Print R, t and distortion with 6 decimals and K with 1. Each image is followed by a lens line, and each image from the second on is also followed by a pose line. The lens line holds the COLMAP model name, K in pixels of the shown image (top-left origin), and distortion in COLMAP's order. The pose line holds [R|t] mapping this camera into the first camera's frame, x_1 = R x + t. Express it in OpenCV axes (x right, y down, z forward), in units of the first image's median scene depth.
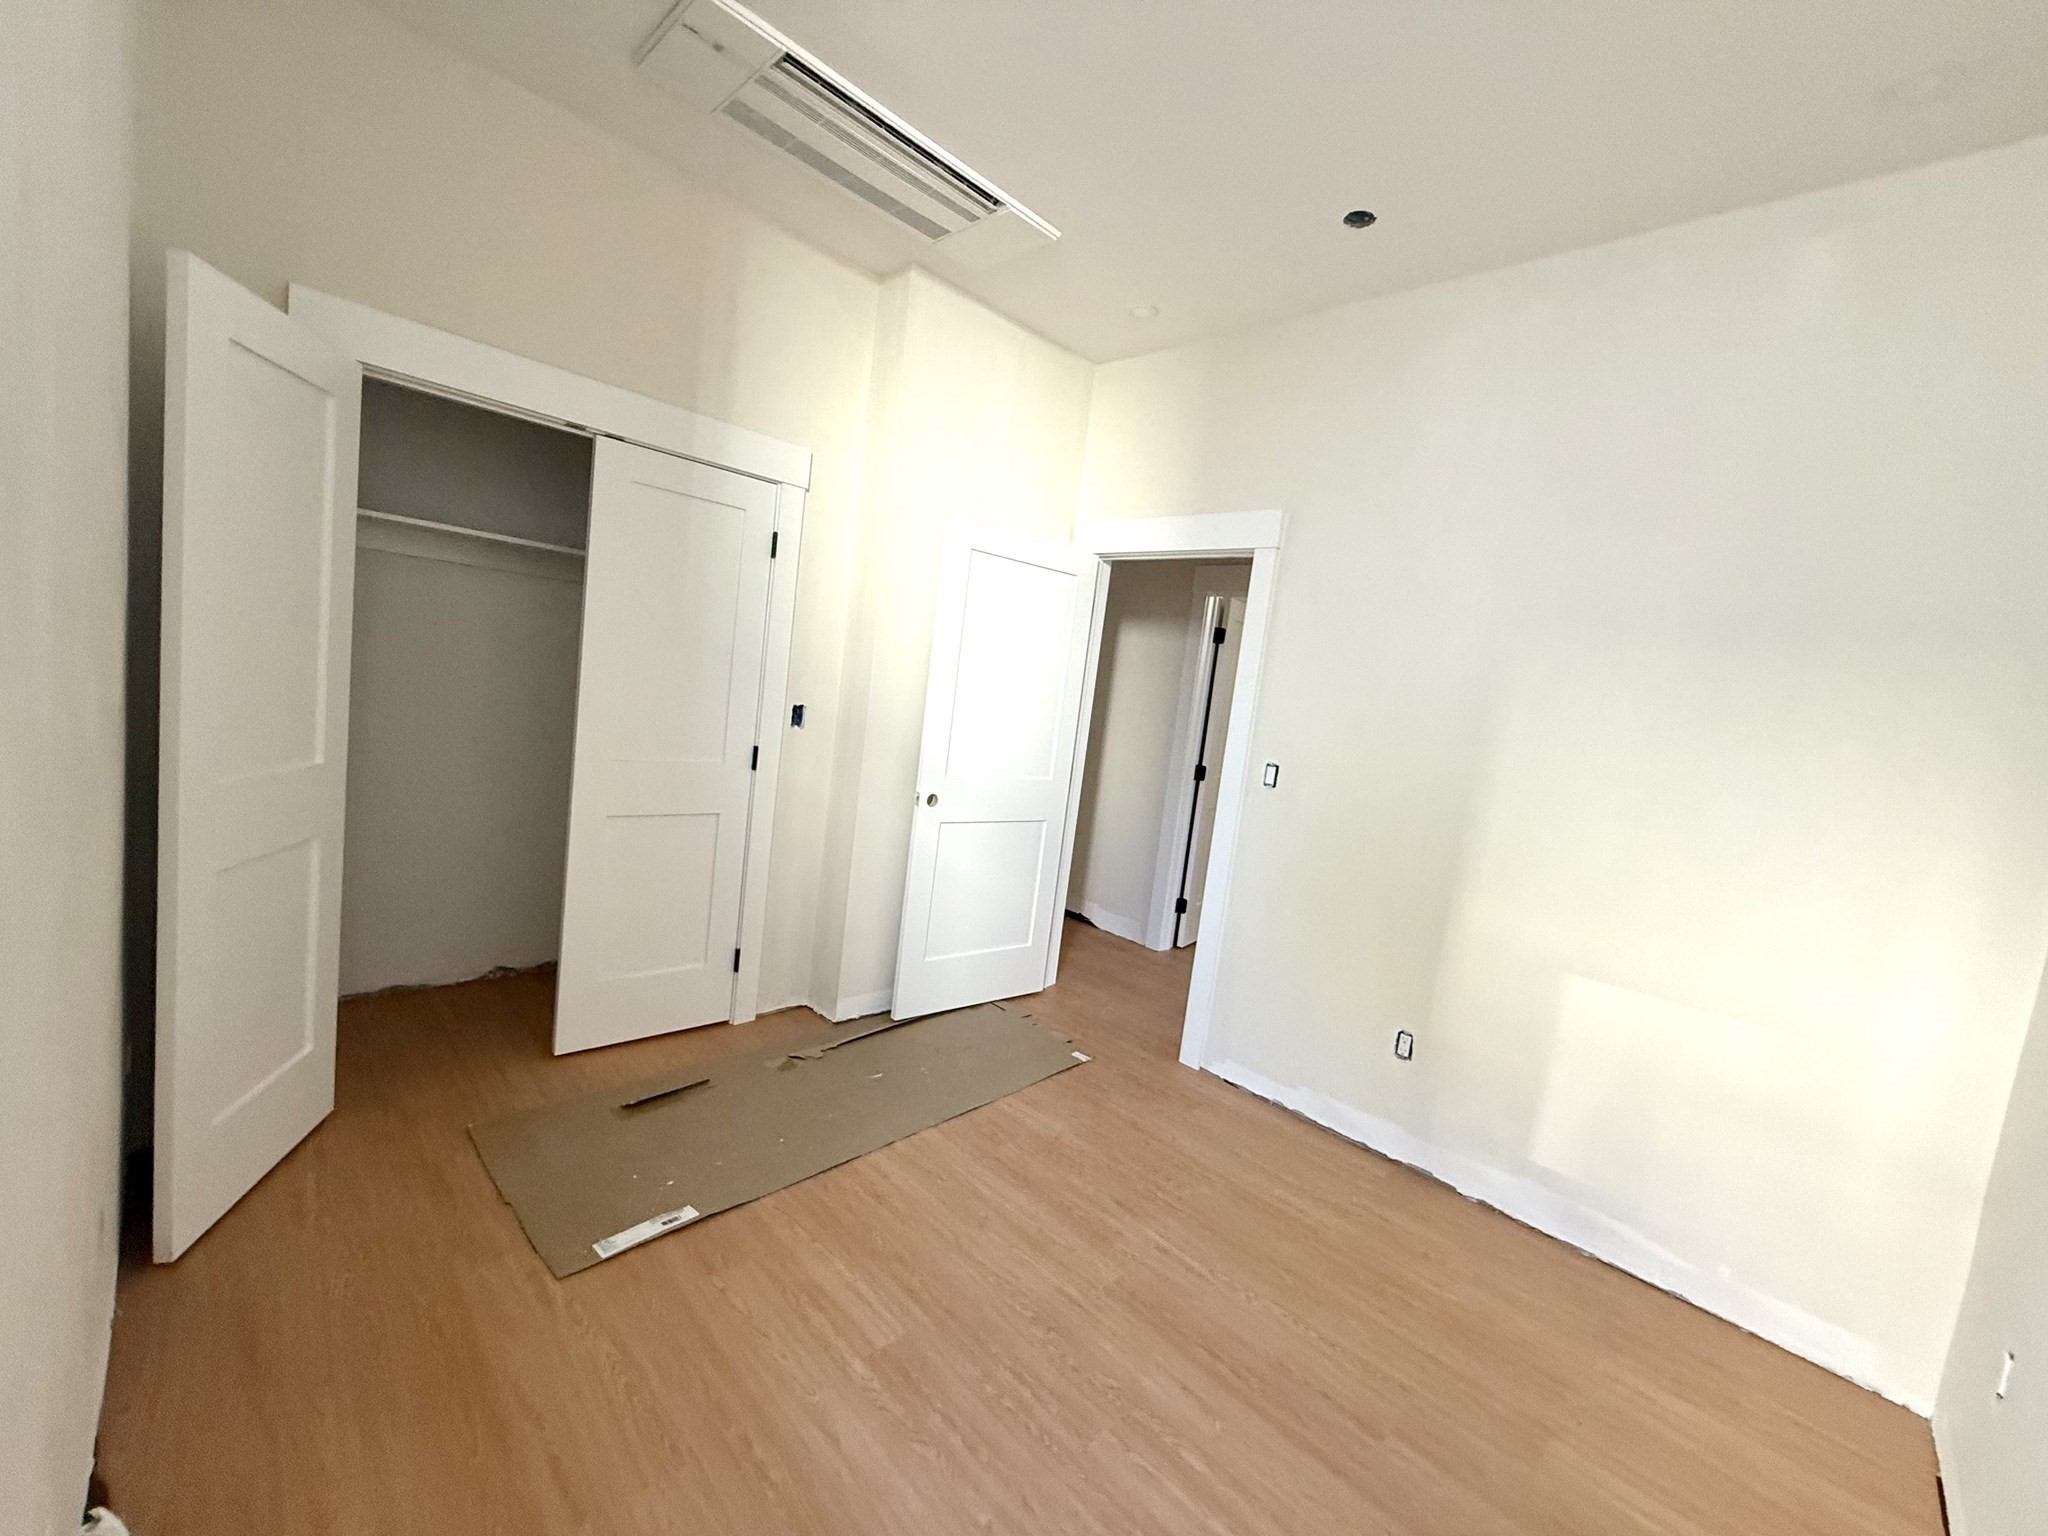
lens RADIAL K [[815.5, 0, 1022.3], [0, 815.5, 768.9], [0, 0, 1]] dist [-0.001643, 0.000158]
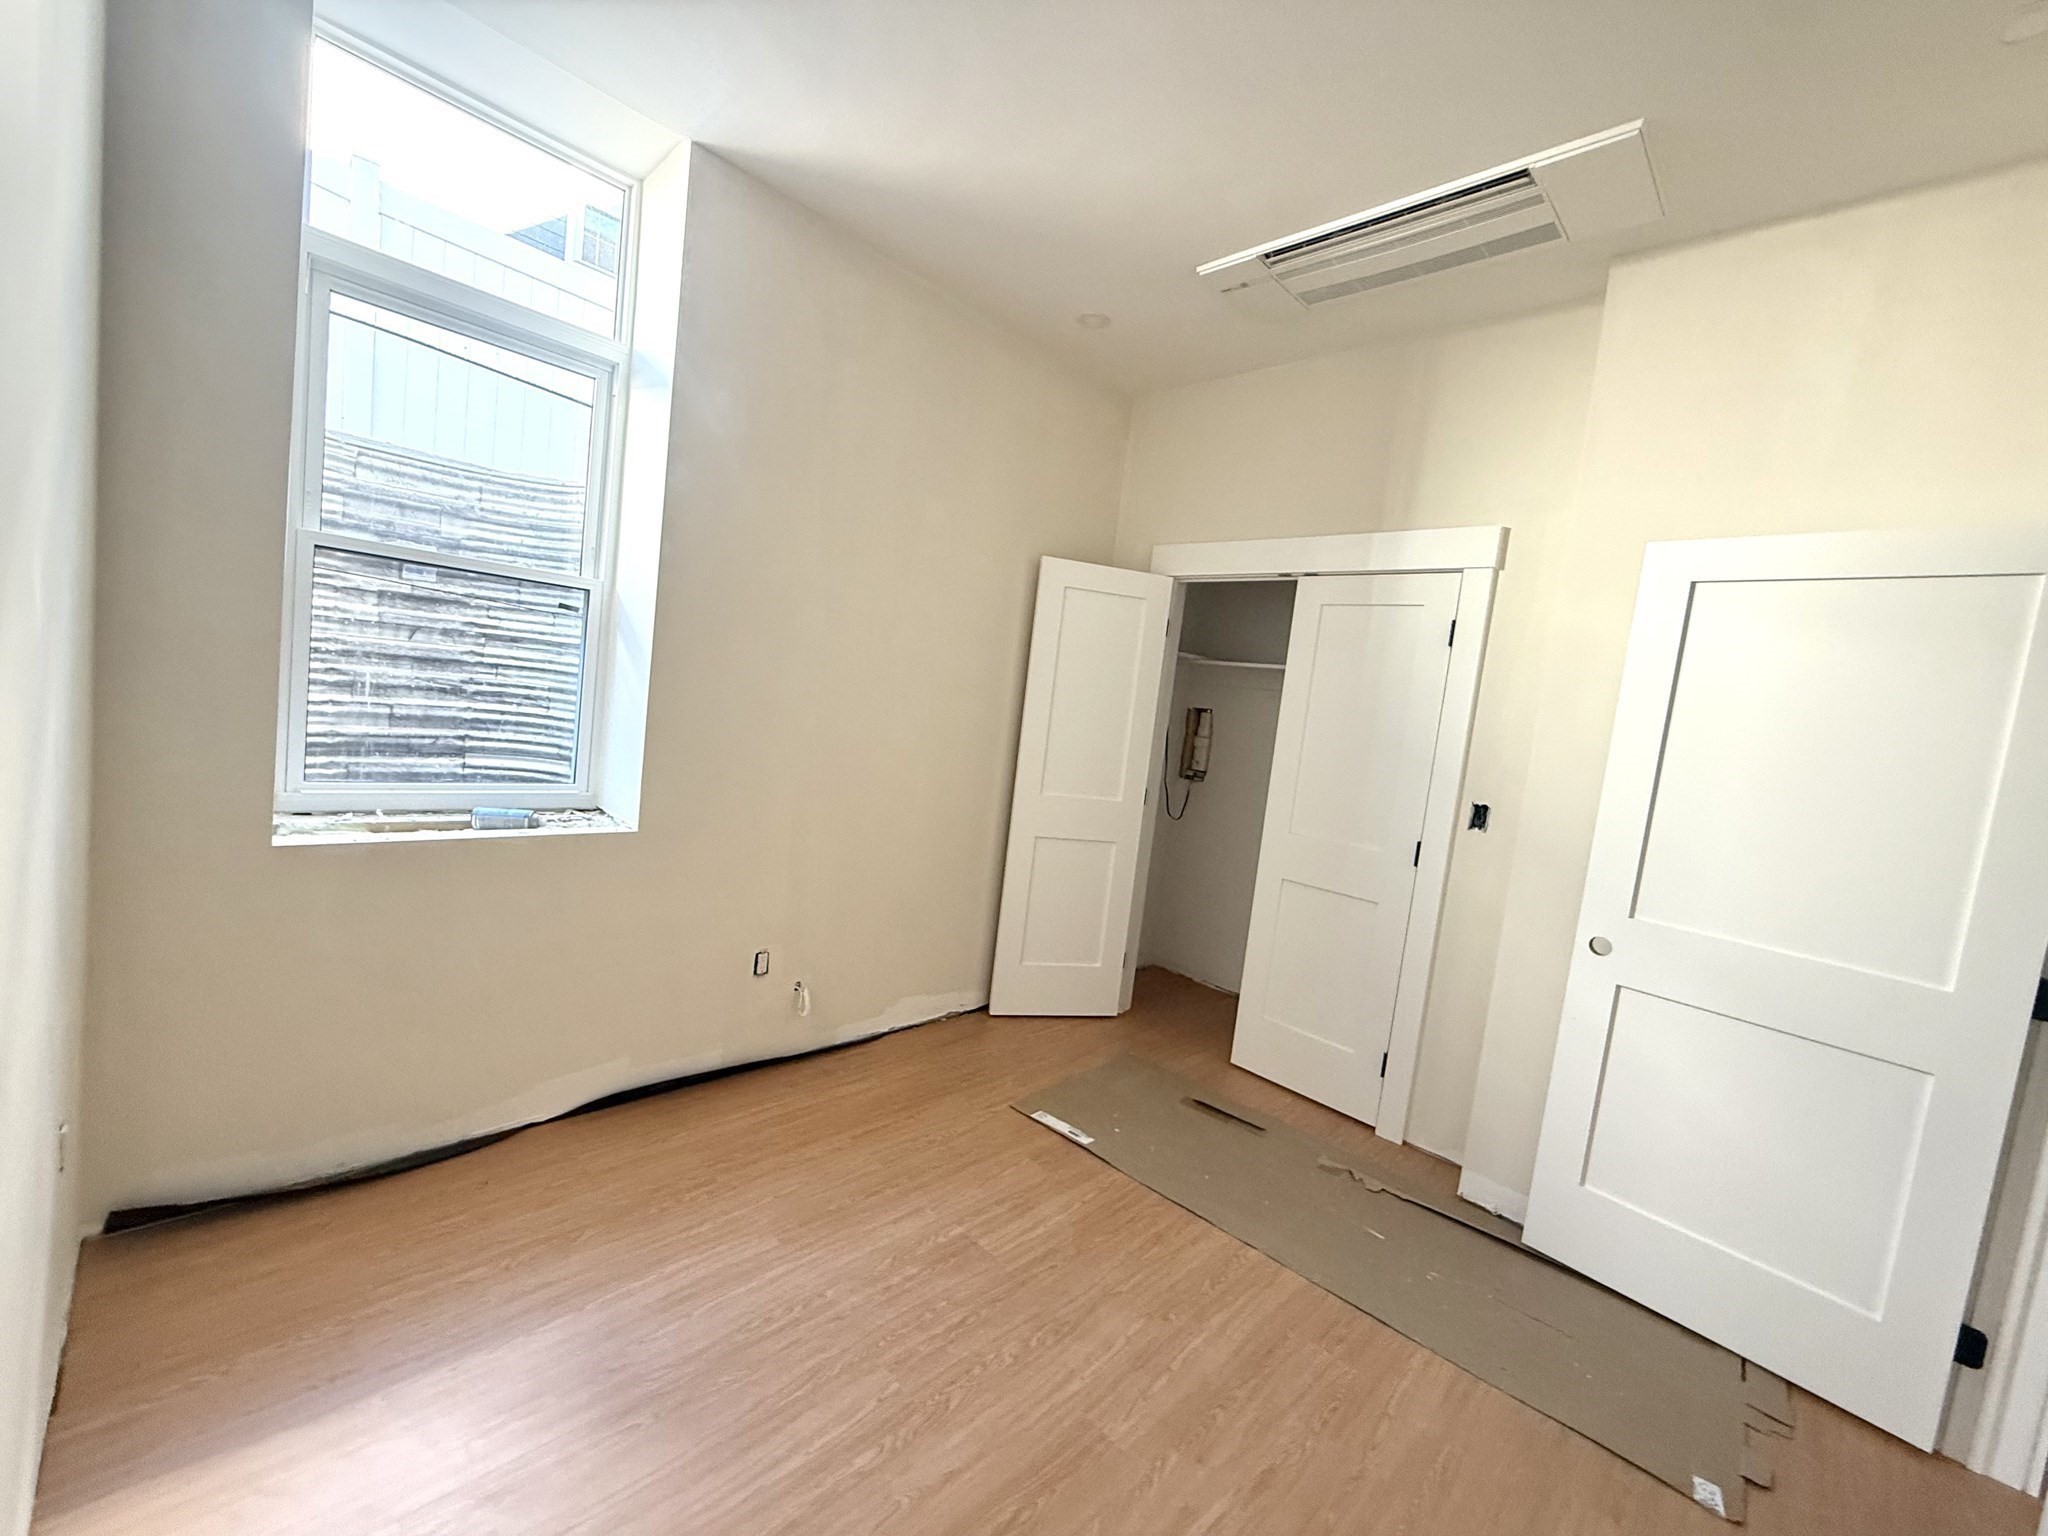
lens RADIAL K [[818.4, 0, 1023.7], [0, 818.4, 768.7], [0, 0, 1]] dist [-0.001927, -0.000142]
pose [[0.025992, -0.033275, -0.999108, 0.810627], [-0.216946, 0.975439, -0.038131, 0.033781], [0.975837, 0.217744, 0.018134, 0.665038]]
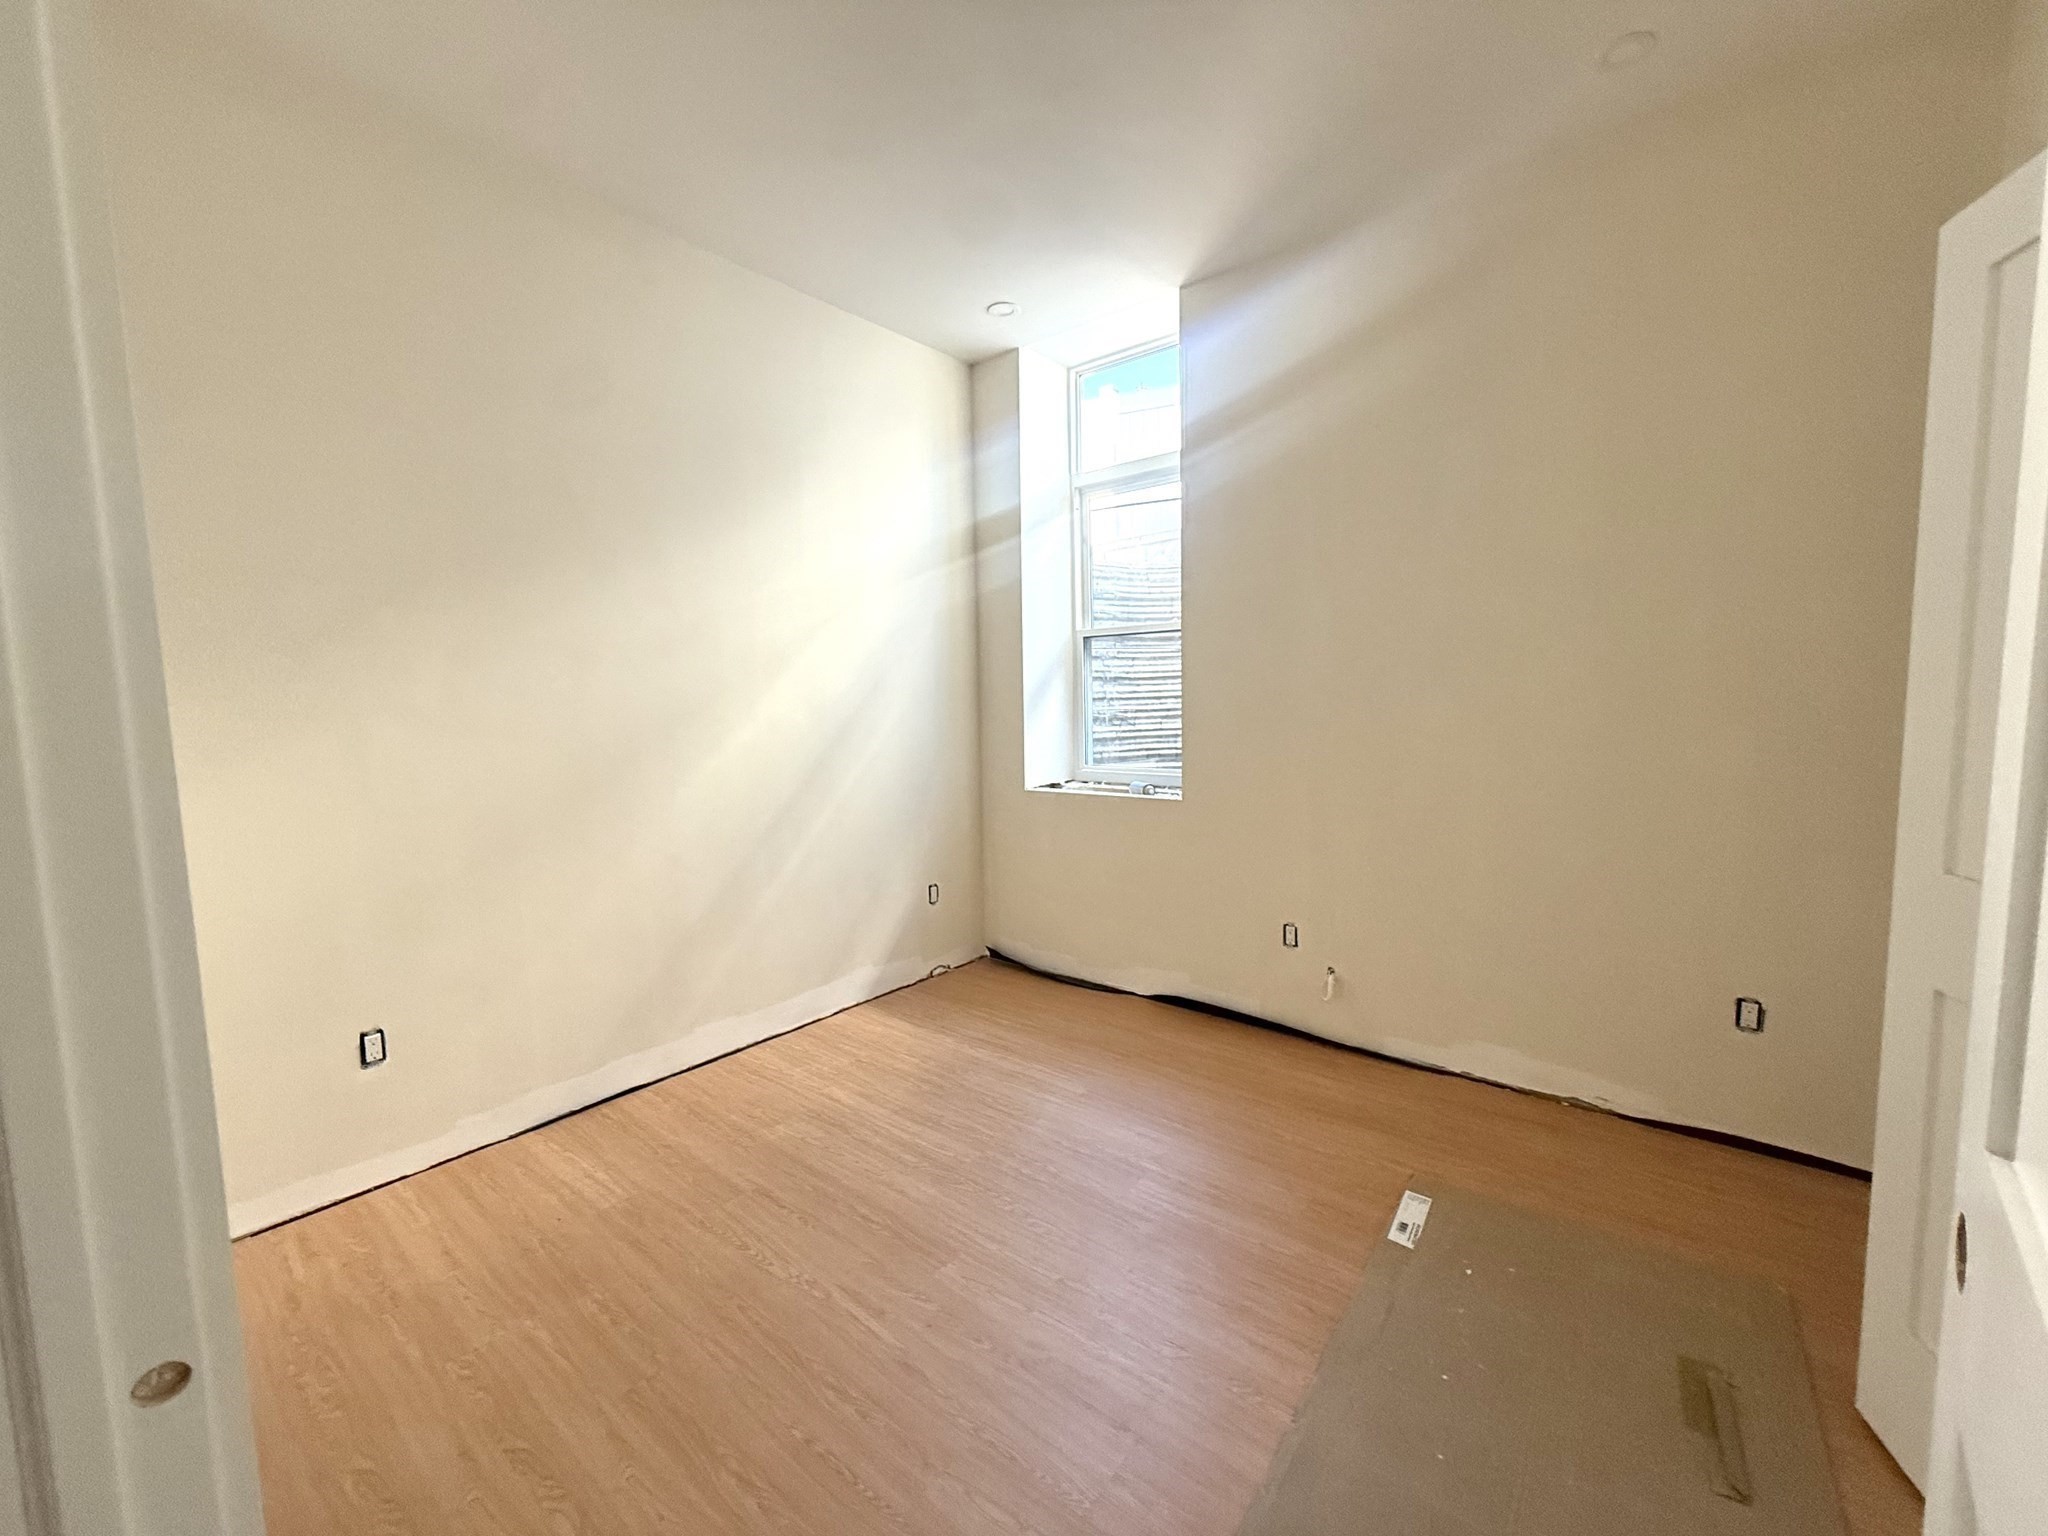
lens RADIAL K [[818.4, 0, 1023.7], [0, 818.4, 768.7], [0, 0, 1]] dist [-0.001927, -0.000142]
pose [[-0.989347, -0.094888, -0.110405, 0.158591], [-0.113478, 0.977724, 0.176576, -0.092946], [0.091190, 0.187224, -0.978075, 1.583121]]
